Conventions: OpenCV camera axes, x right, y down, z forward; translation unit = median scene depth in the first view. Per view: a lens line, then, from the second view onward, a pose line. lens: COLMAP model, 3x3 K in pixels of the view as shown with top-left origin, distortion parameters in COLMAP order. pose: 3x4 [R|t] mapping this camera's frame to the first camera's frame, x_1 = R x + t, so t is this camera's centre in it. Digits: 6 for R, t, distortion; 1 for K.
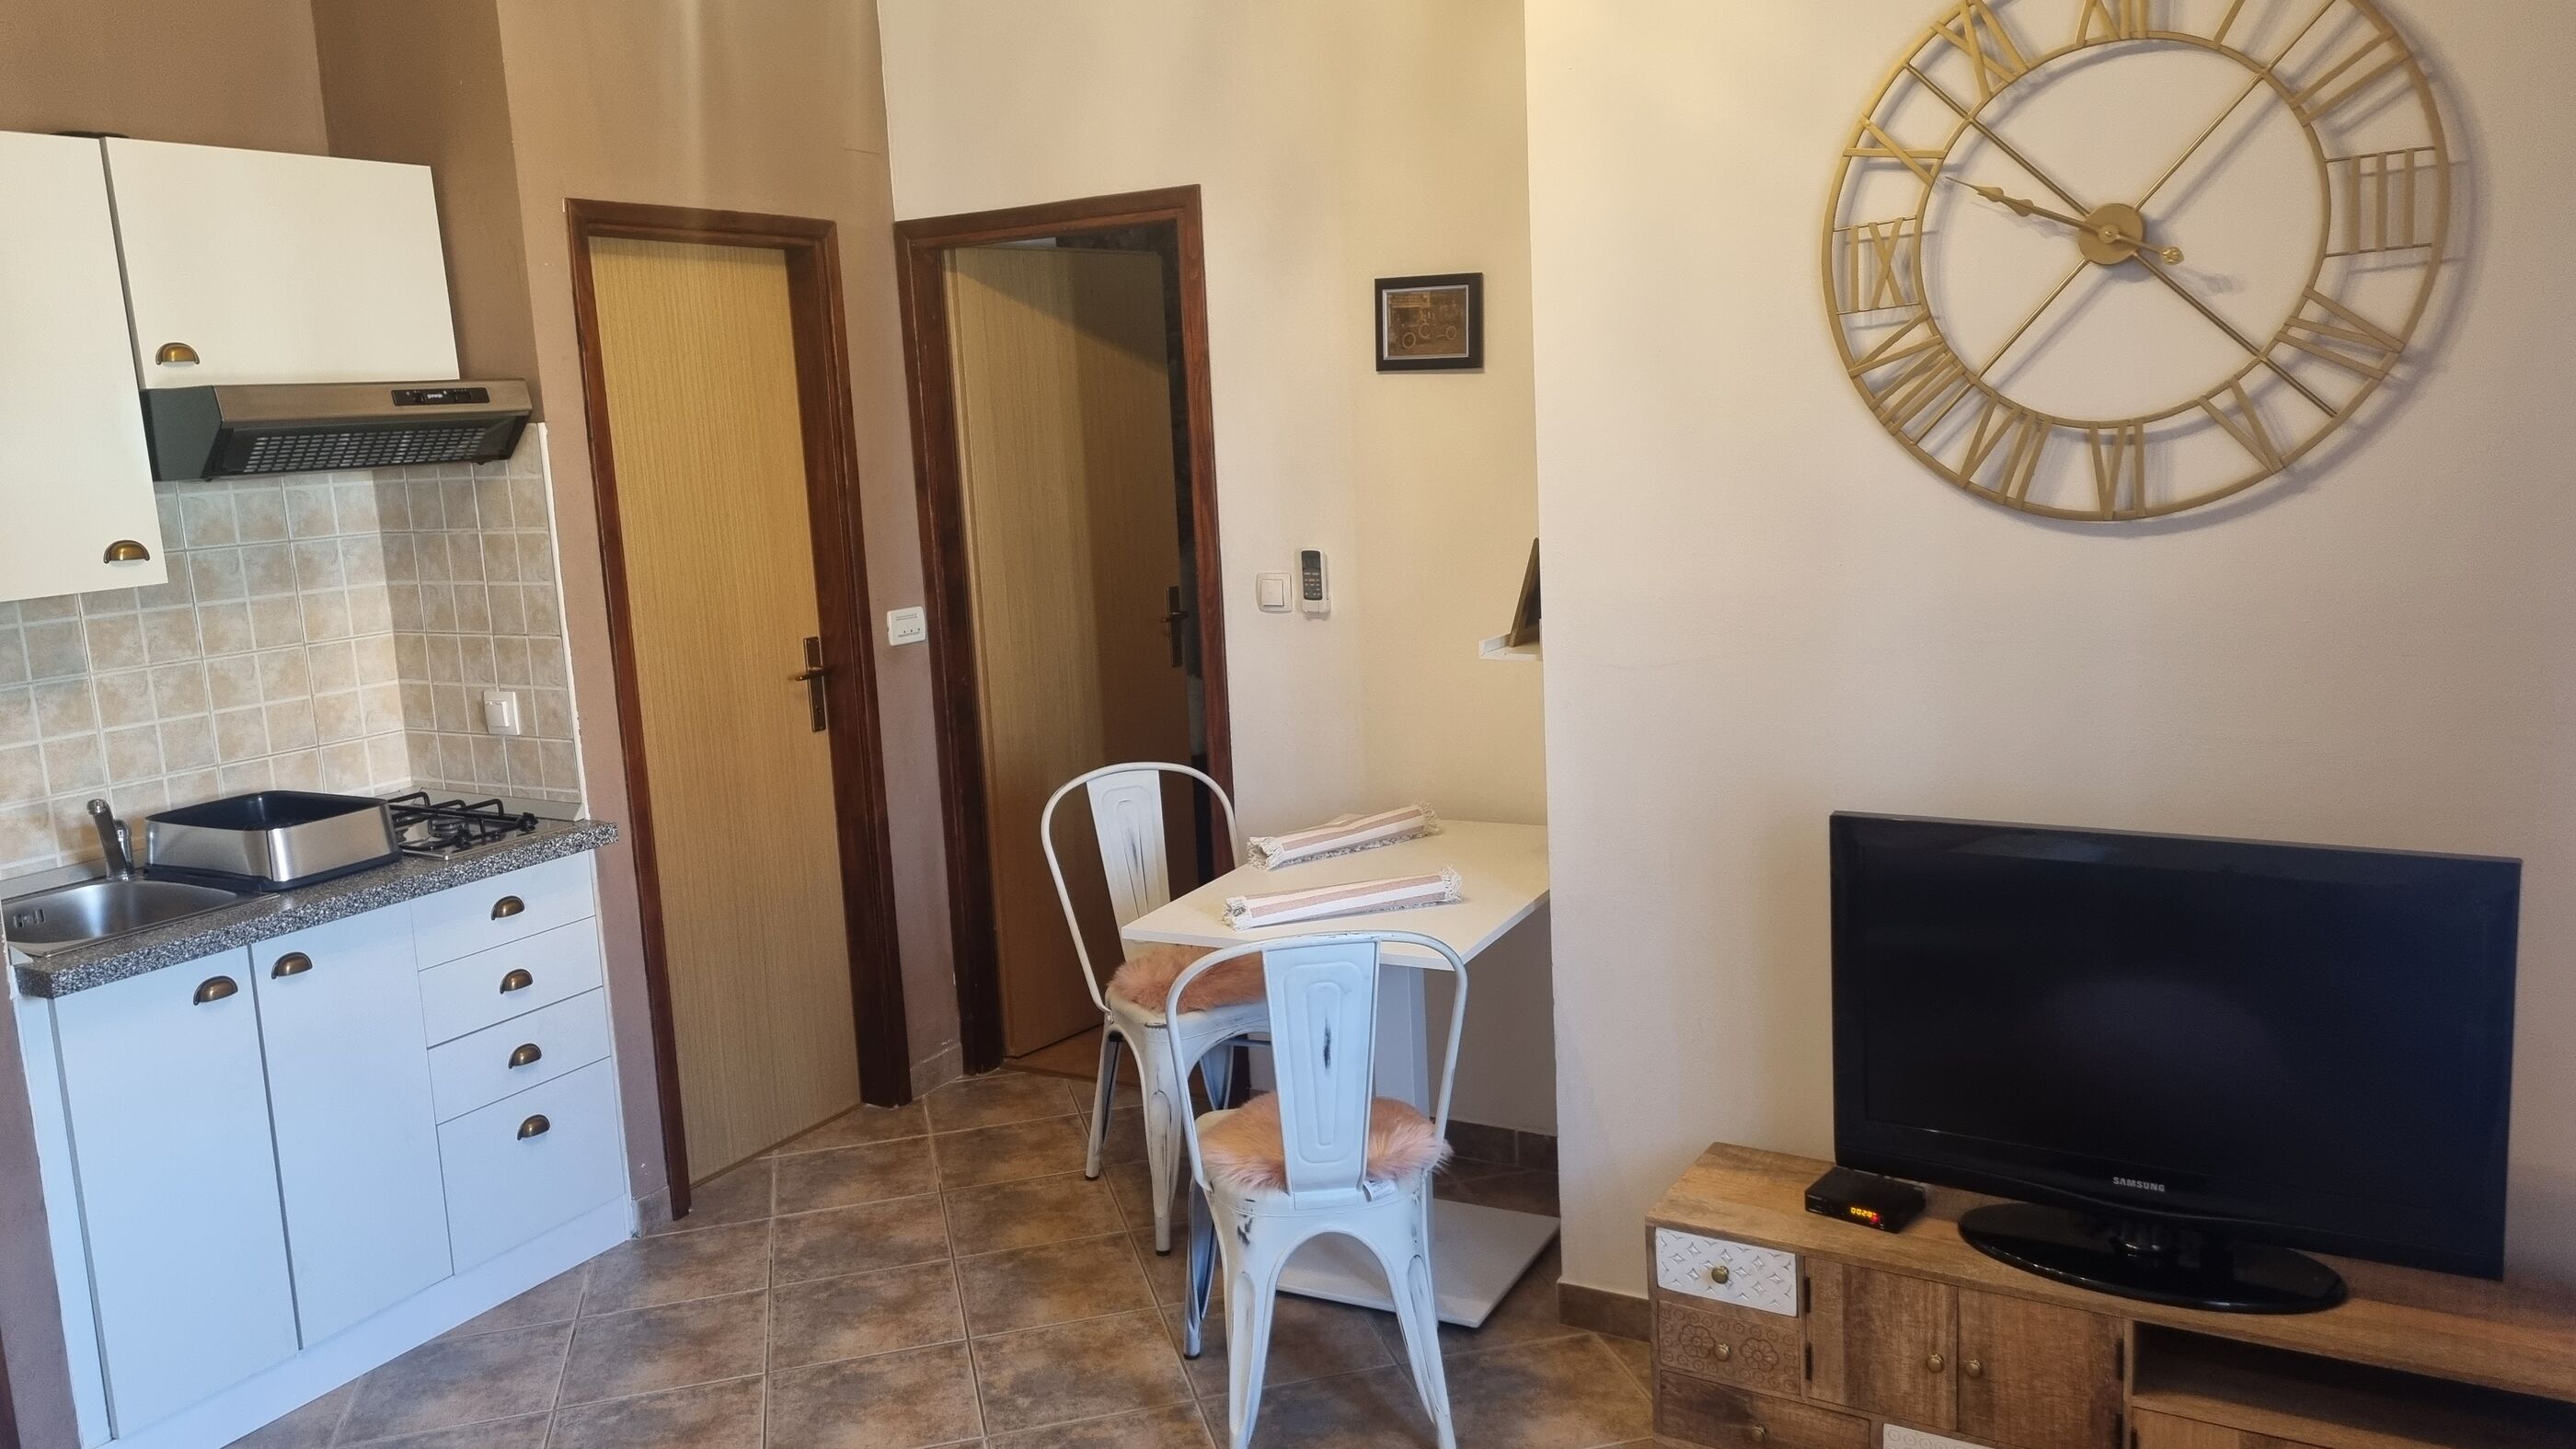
lens RADIAL K [[1945.7, 0, 1287.8], [0, 1945.7, 717.0], [0, 0, 1]] dist [0.032183, -0.018105]
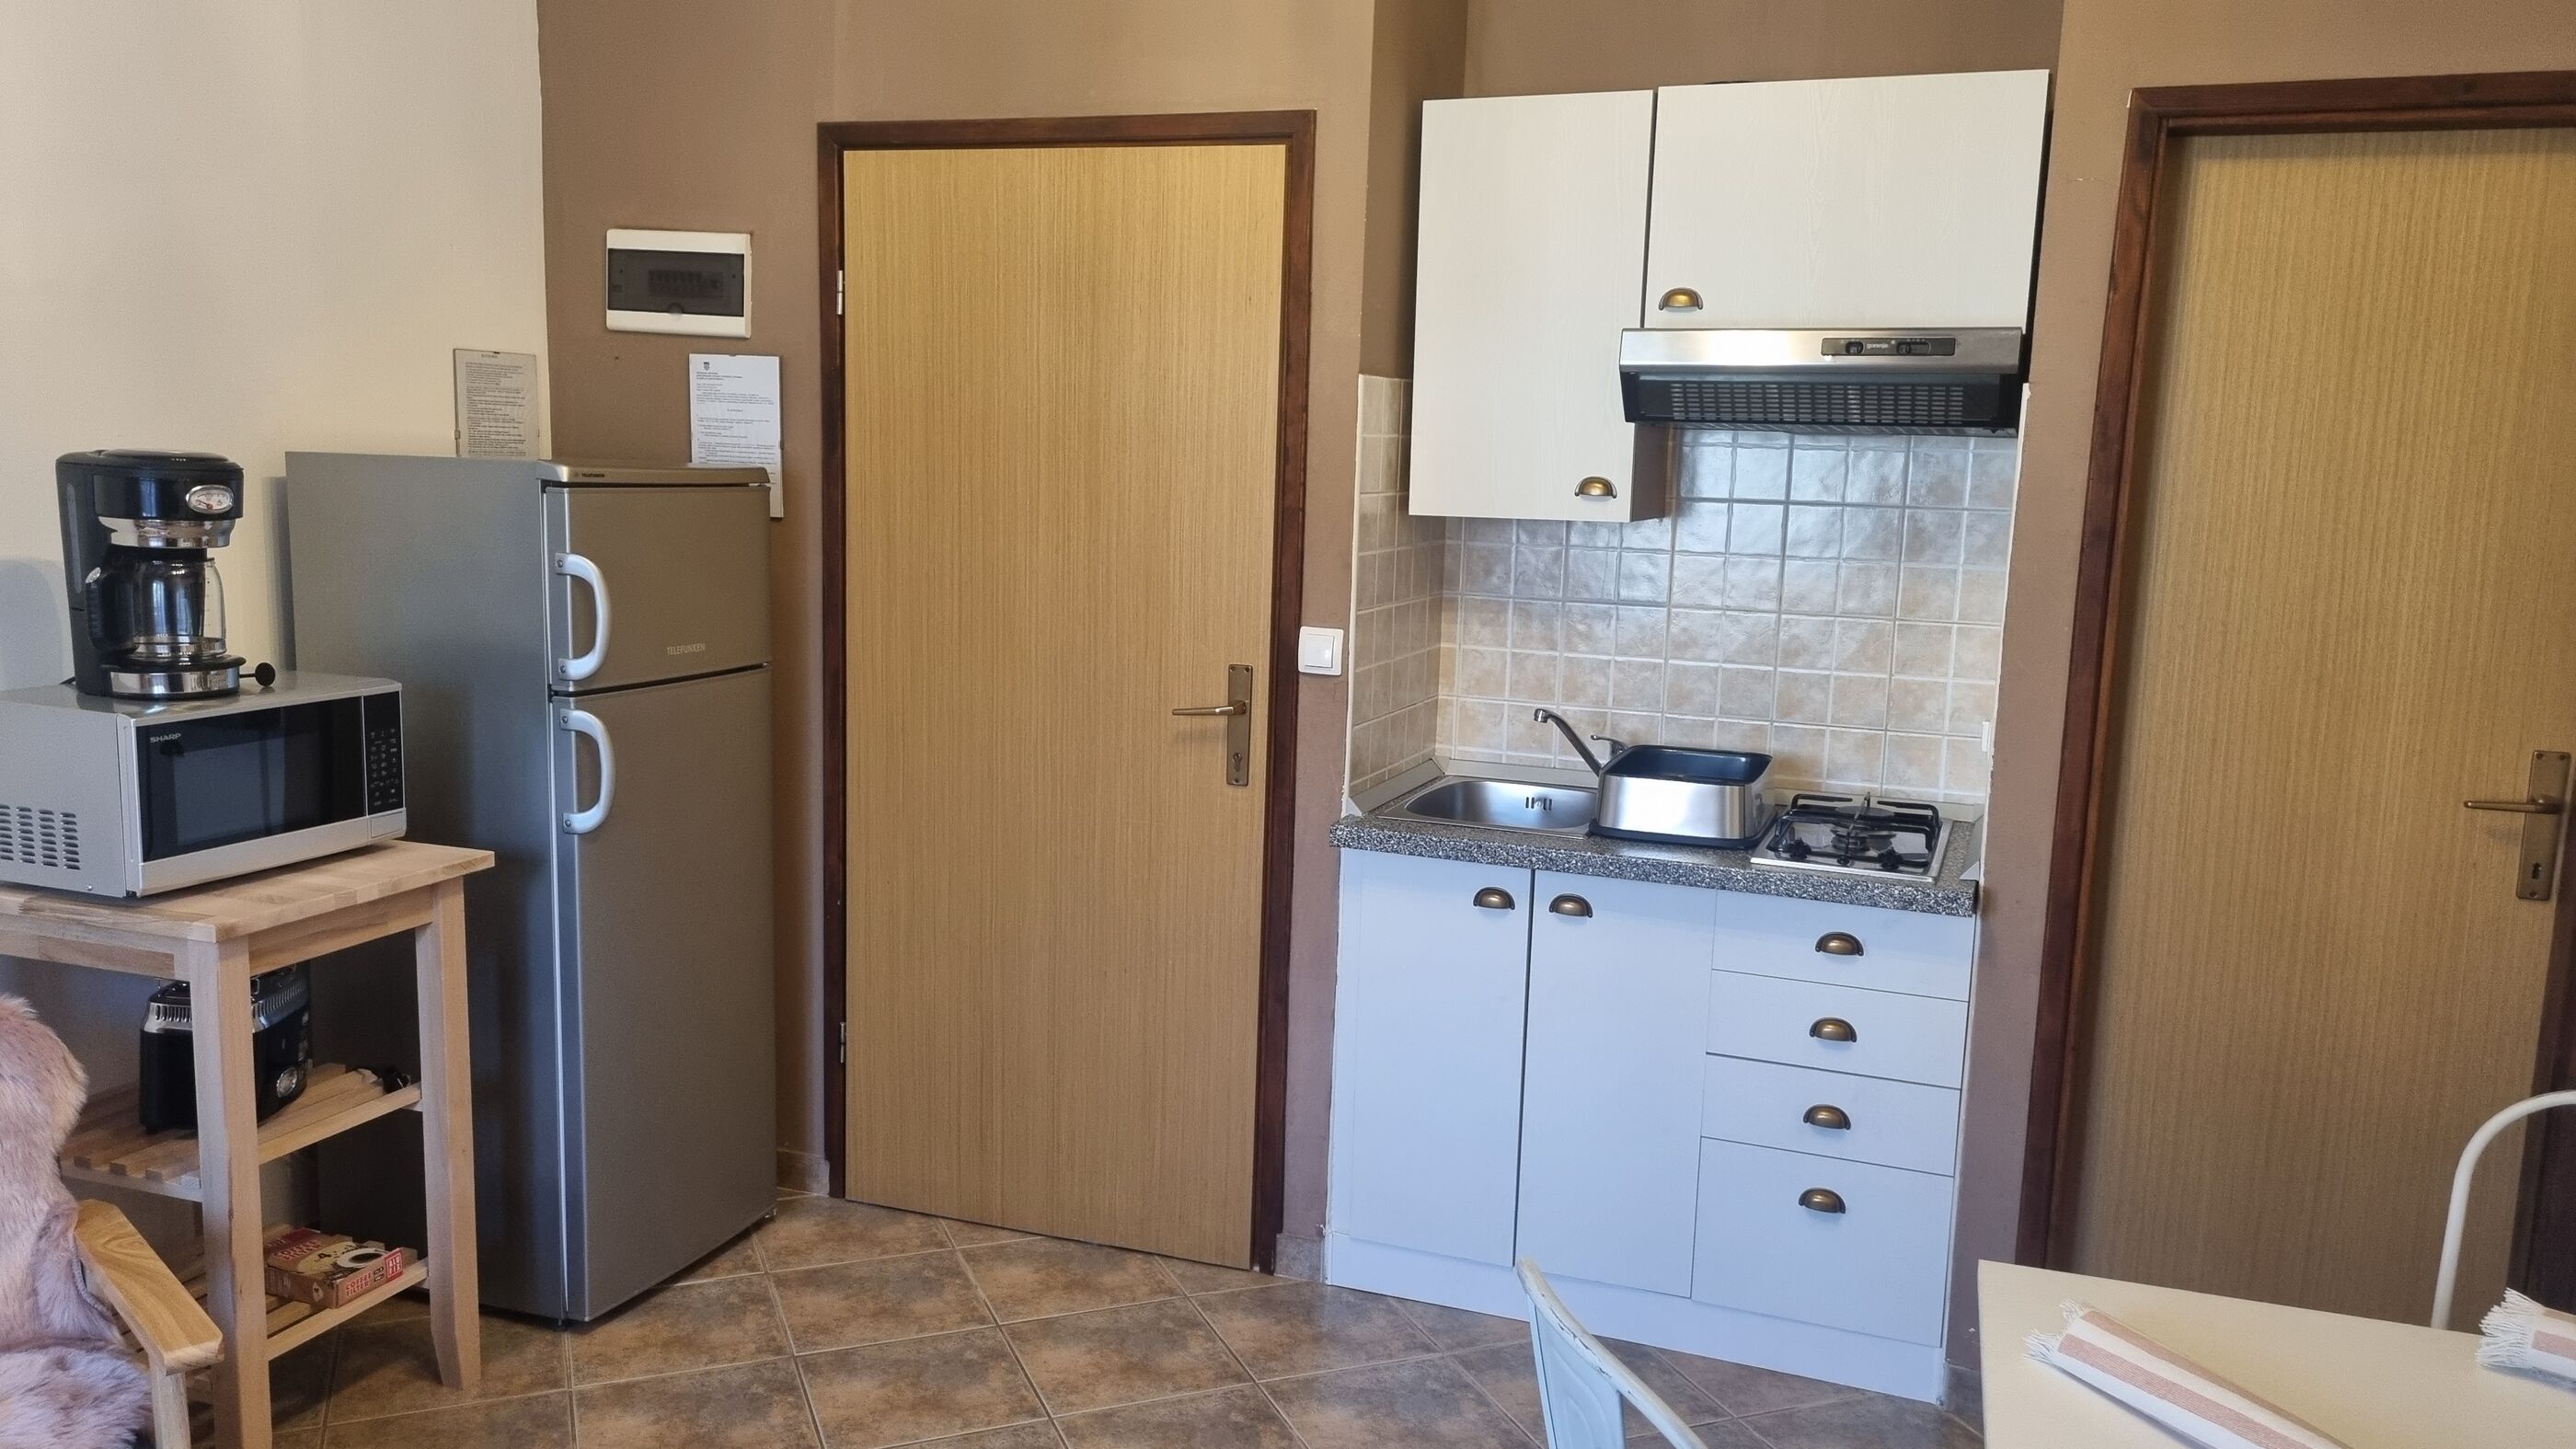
lens RADIAL K [[1824.7, 0, 1290.3], [0, 1824.7, 725.9], [0, 0, 1]] dist [0.023757, -0.002161]
pose [[0.146187, 0.206853, -0.967389, 0.322110], [-0.195807, 0.964598, 0.176666, -0.090071], [0.969685, 0.163595, 0.181515, 0.602476]]
